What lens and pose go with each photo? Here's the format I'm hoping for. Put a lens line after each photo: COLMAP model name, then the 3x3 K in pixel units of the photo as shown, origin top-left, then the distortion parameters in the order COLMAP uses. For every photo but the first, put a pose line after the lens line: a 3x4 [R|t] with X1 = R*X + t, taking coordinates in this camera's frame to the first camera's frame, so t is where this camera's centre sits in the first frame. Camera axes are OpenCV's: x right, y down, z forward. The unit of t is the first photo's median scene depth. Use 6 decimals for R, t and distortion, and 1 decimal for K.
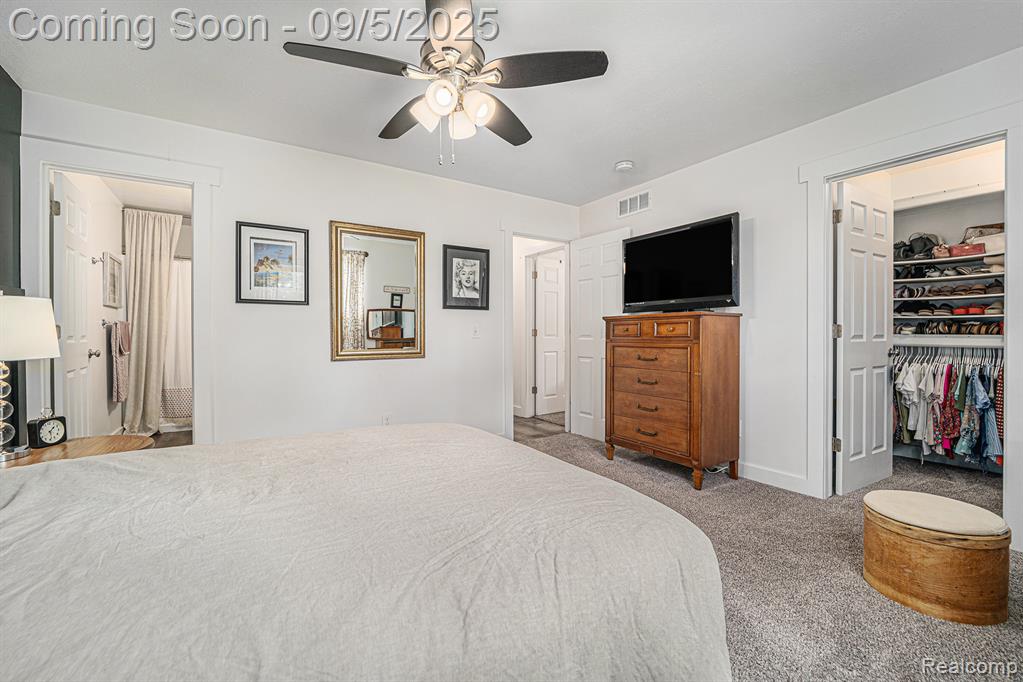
lens RADIAL K [[407.6, 0, 508.6], [0, 407.6, 338.2], [0, 0, 1]] dist [-0.021336, -0.000408]
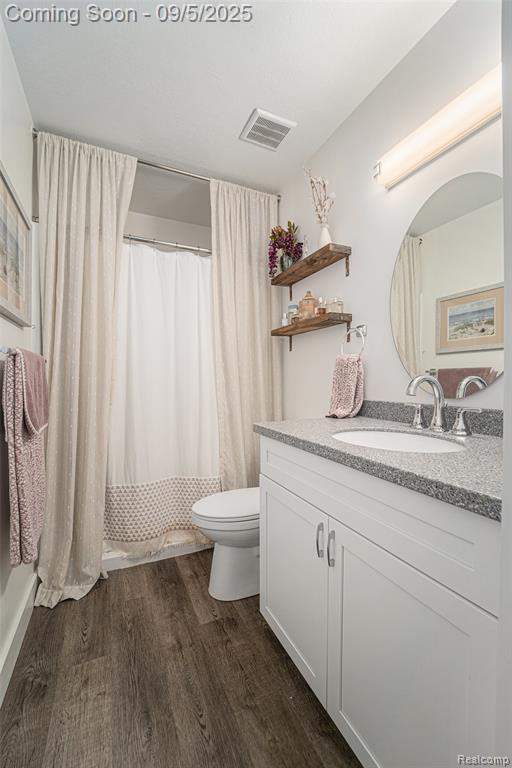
lens RADIAL K [[306.0, 0, 257.4], [0, 306.0, 381.6], [0, 0, 1]] dist [-0.021336, -0.000408]
pose [[0.988486, -0.004982, -0.151228, -0.645939], [0.004822, 0.999987, -0.001429, -0.010029], [0.151233, 0.000683, 0.988498, 0.681161]]
